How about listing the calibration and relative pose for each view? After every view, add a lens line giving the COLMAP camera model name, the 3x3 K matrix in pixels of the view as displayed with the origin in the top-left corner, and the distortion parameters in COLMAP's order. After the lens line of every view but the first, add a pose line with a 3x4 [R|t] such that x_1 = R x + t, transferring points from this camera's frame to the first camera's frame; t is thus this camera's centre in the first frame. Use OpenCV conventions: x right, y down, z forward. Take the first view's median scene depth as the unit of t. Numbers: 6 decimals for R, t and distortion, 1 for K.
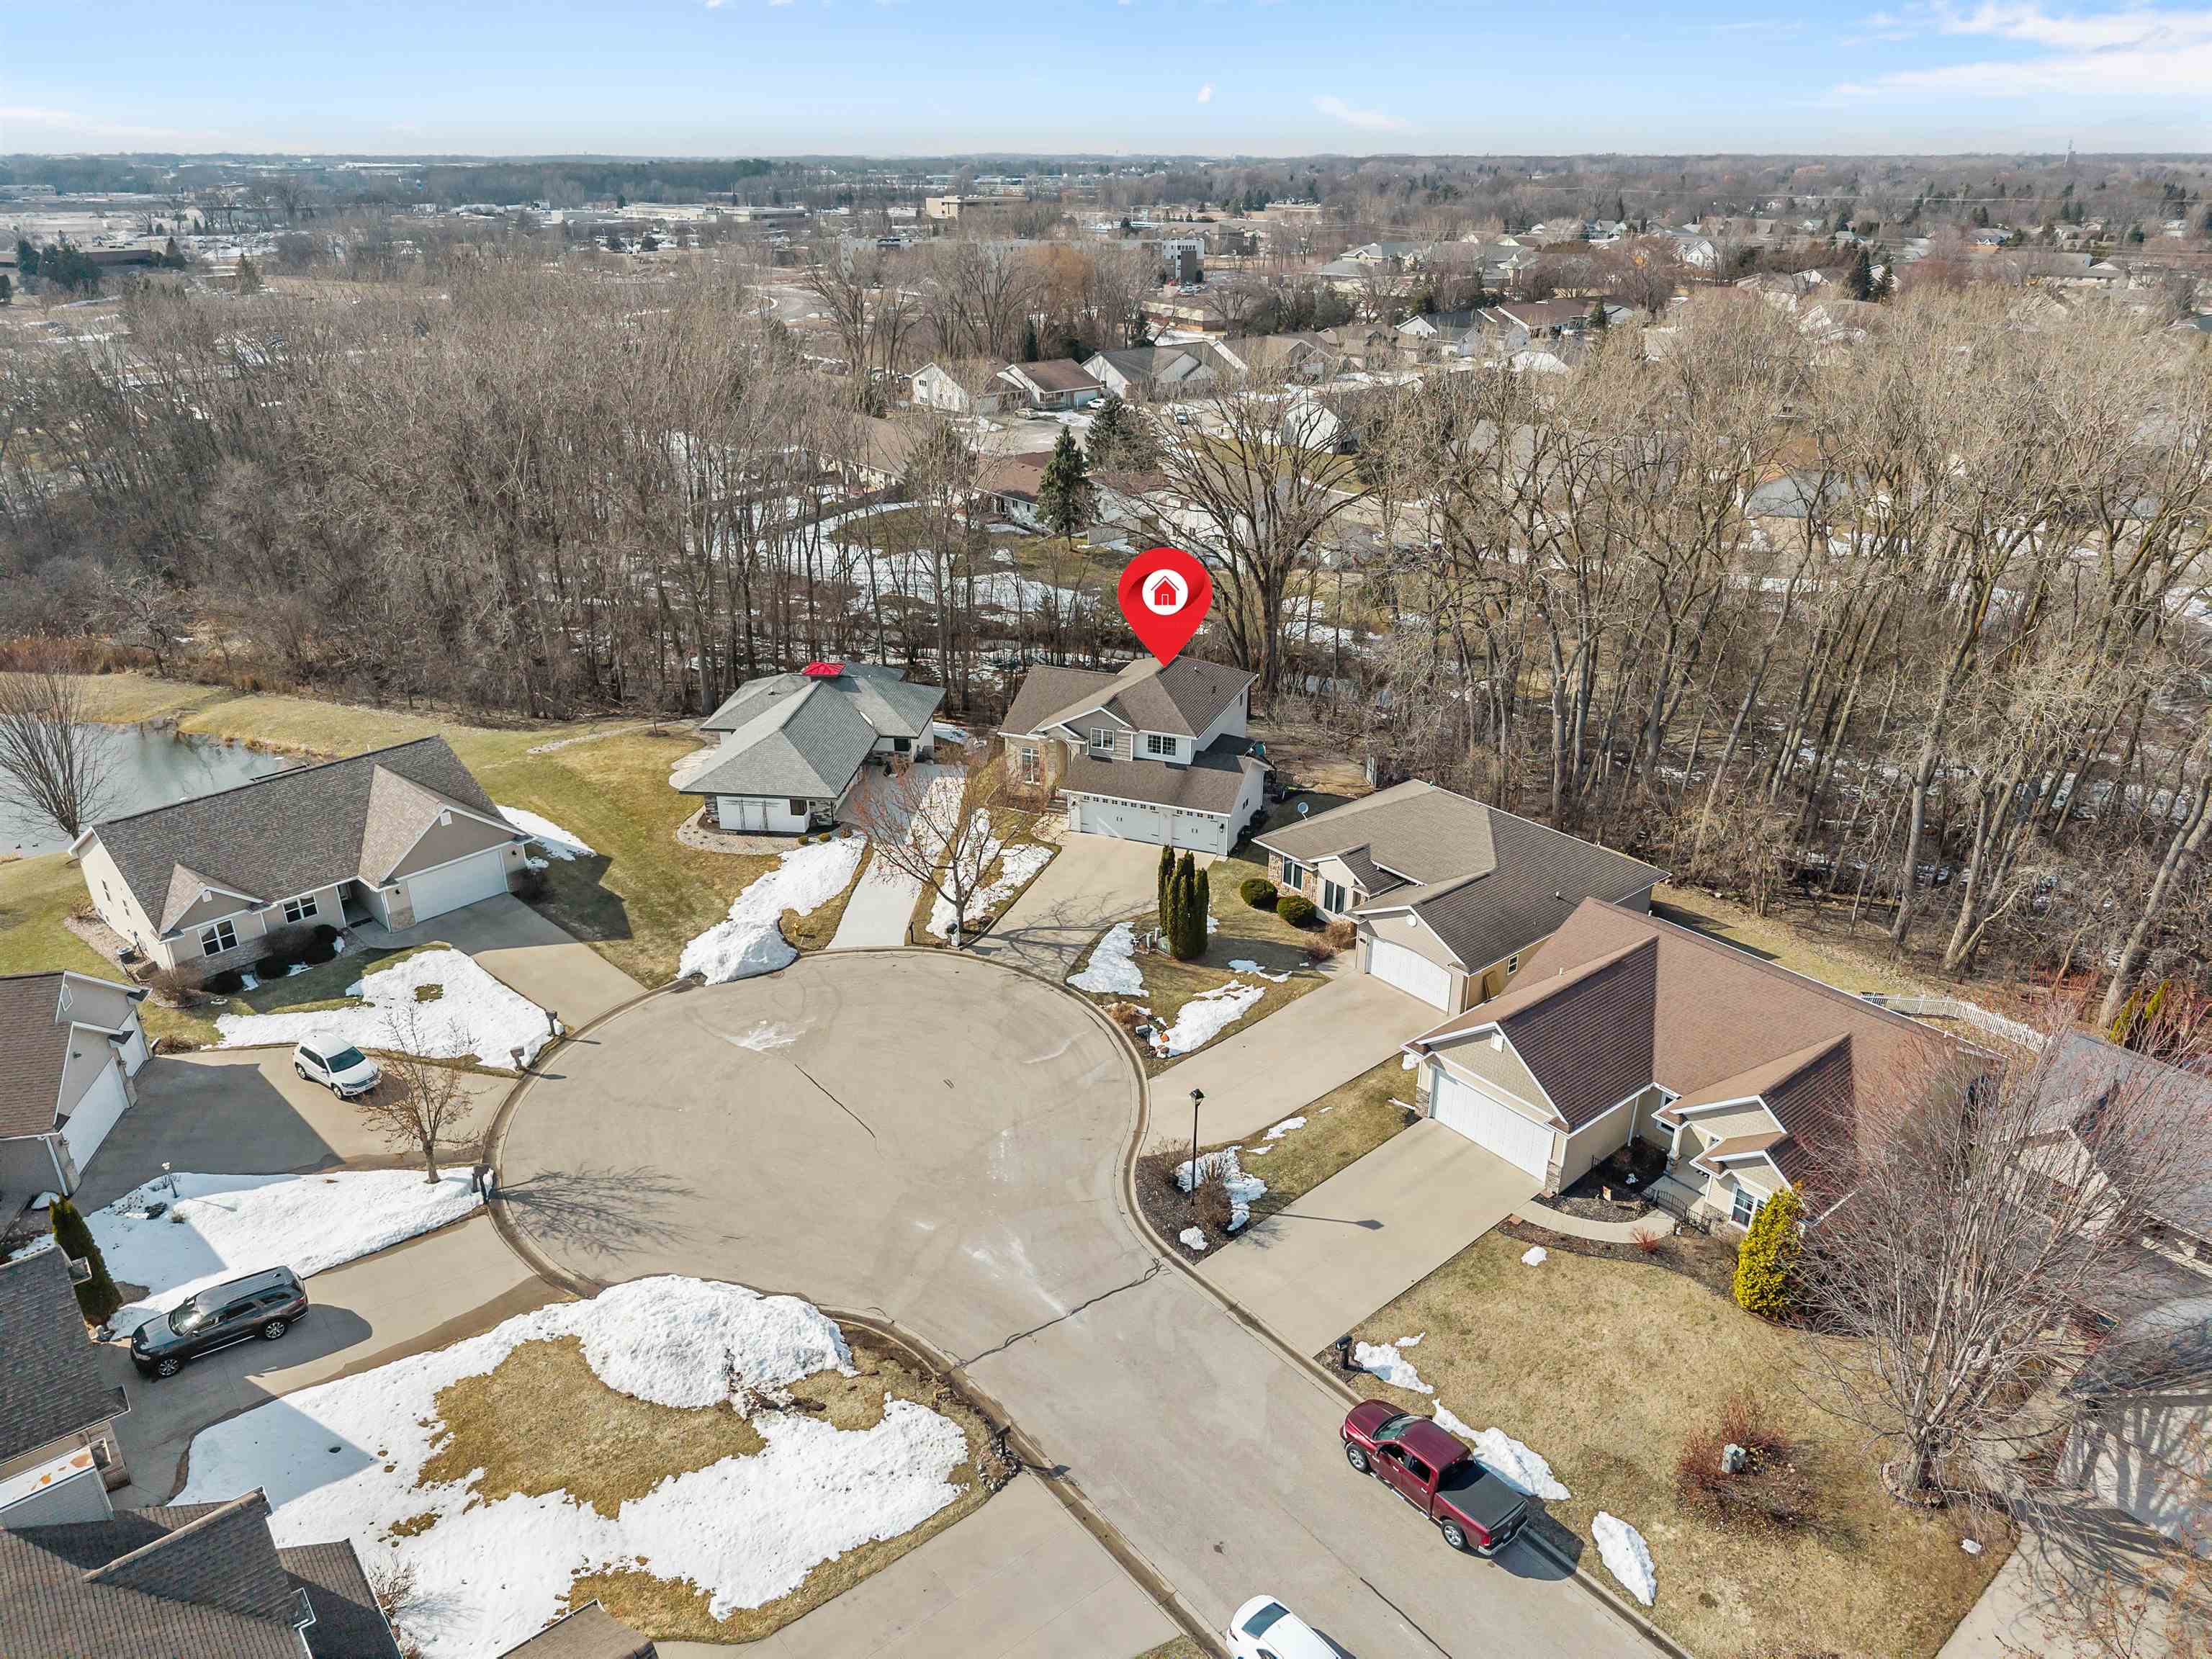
lens RADIAL K [[1502.4, 0, 1102.3], [0, 1502.4, 825.9], [0, 0, 1]] dist [-0.006767, 0.000610]
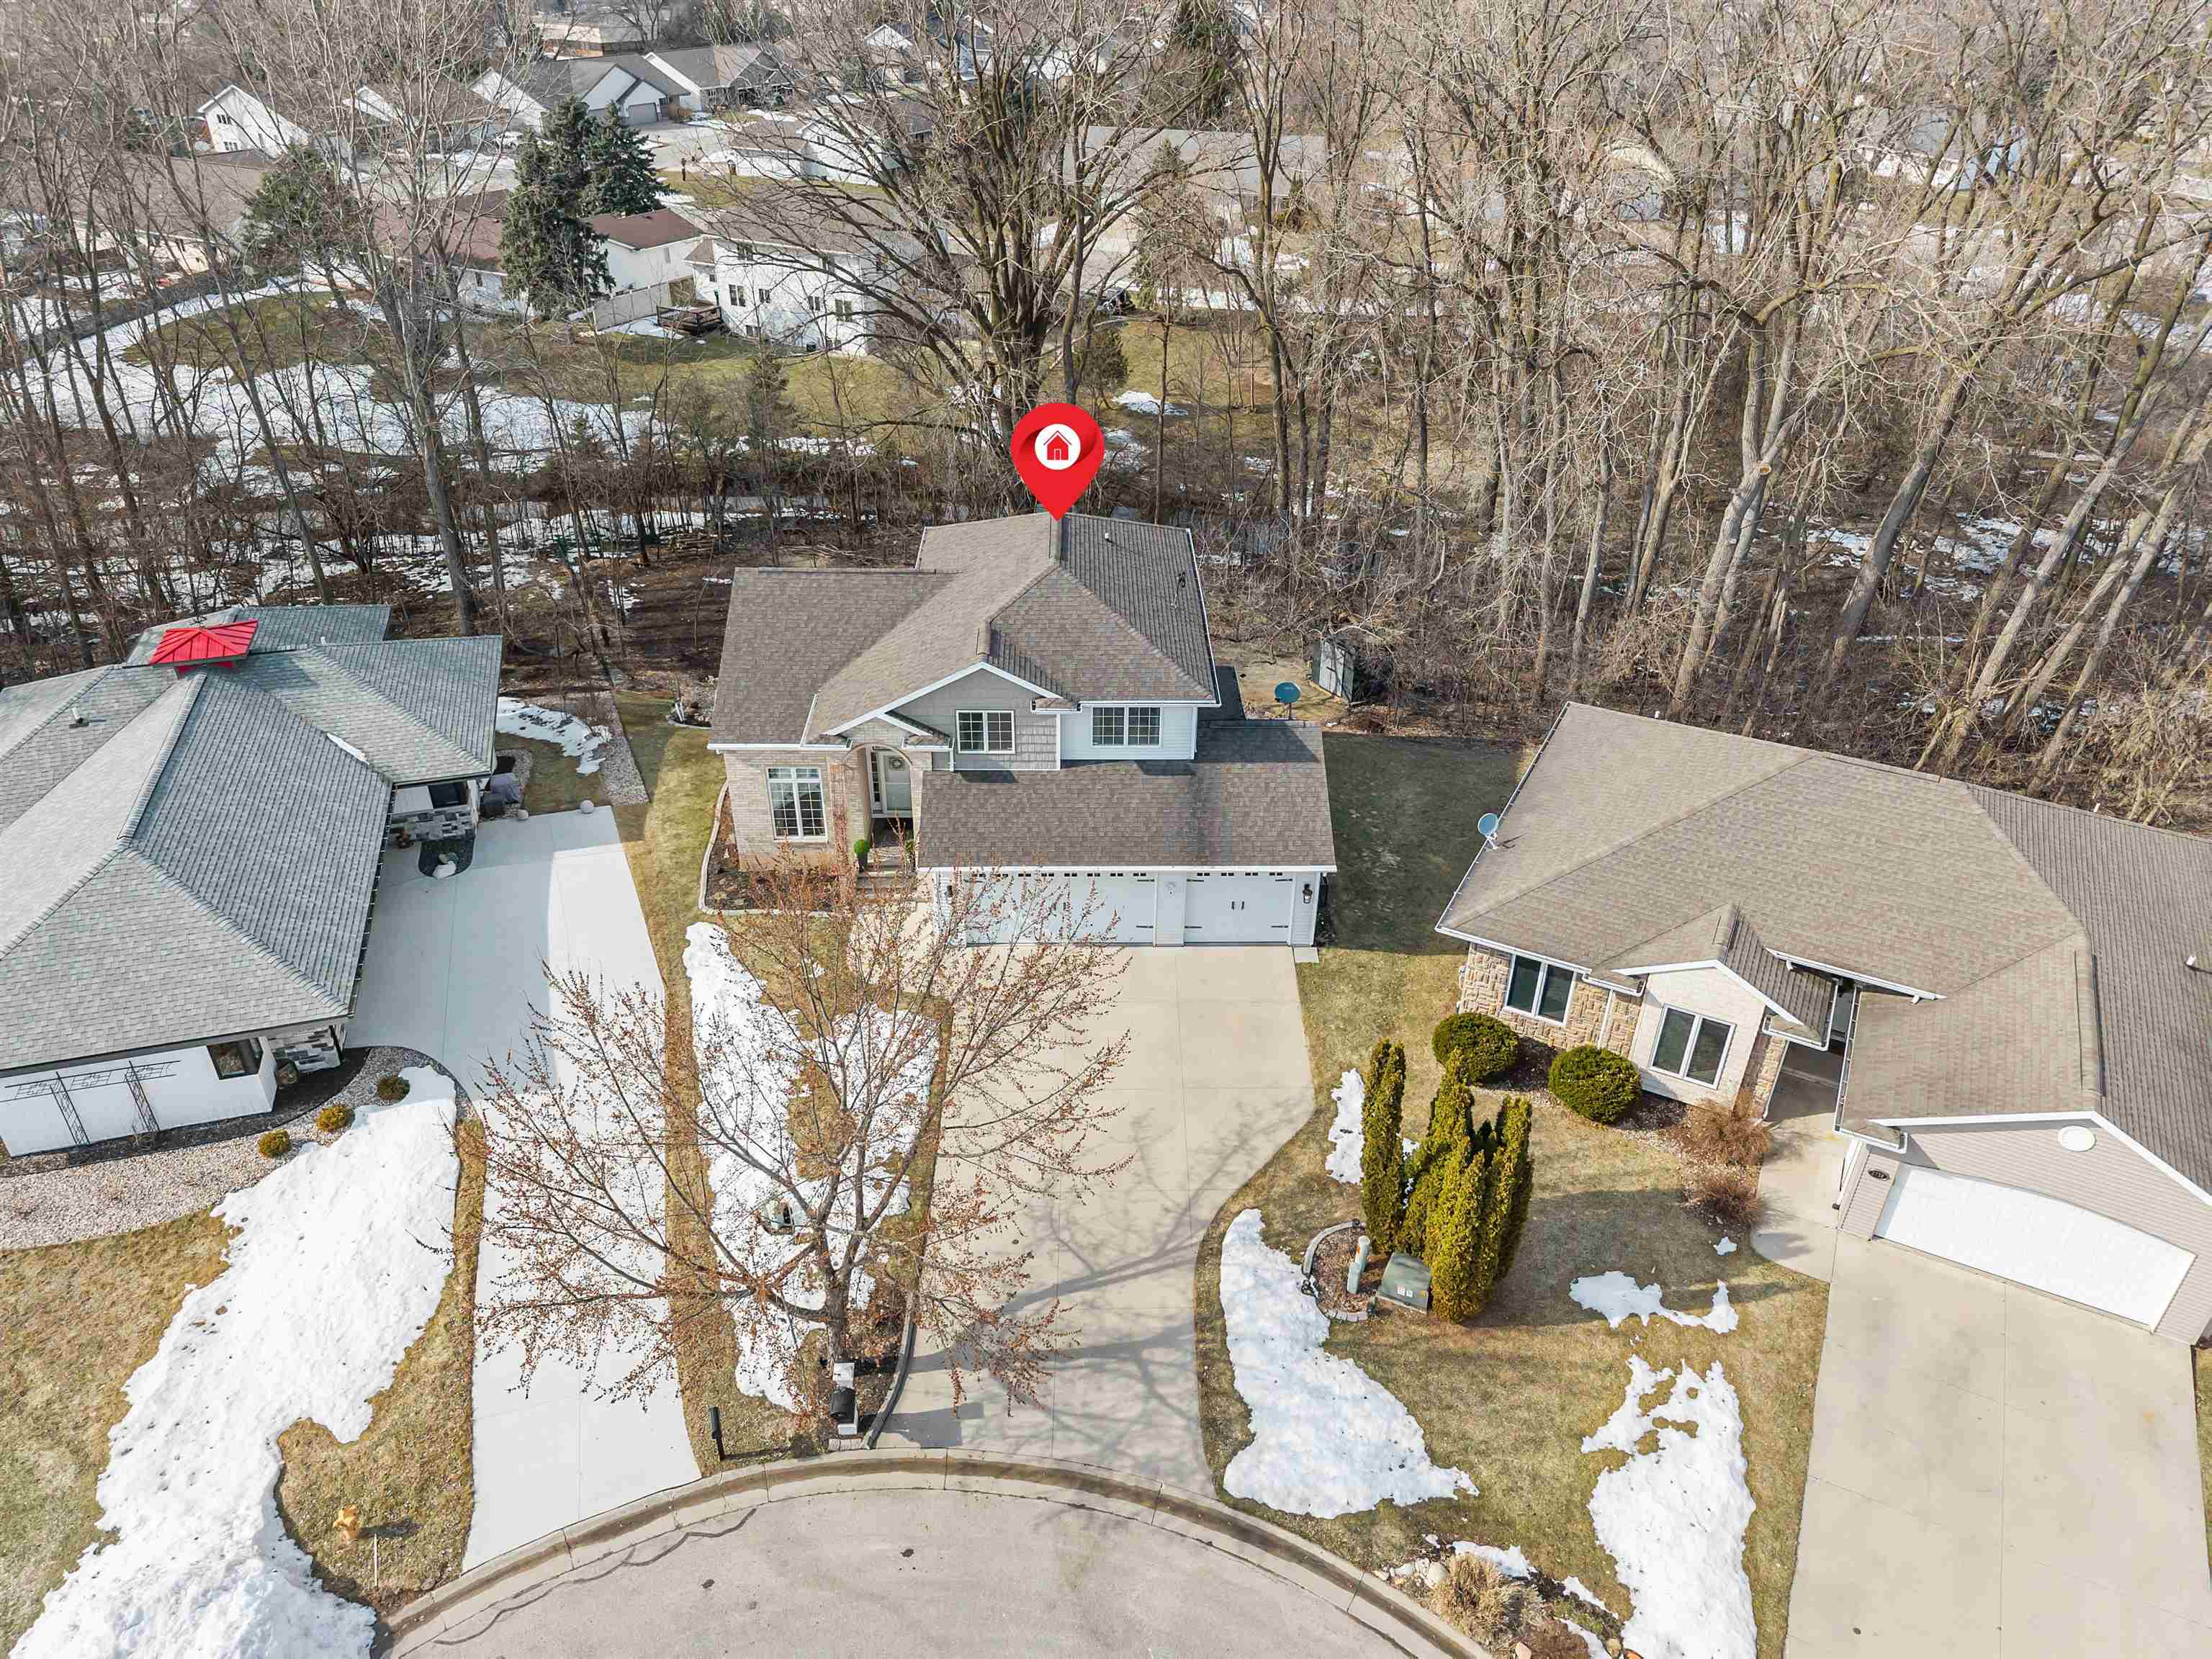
lens RADIAL K [[1502.4, 0, 1105.6], [0, 1502.4, 835.8], [0, 0, 1]] dist [-0.006767, 0.000610]
pose [[0.922795, -0.197245, 0.330975, -0.117490], [0.149984, 0.975163, 0.162978, -0.094885], [-0.354901, -0.100754, 0.929459, 0.592096]]
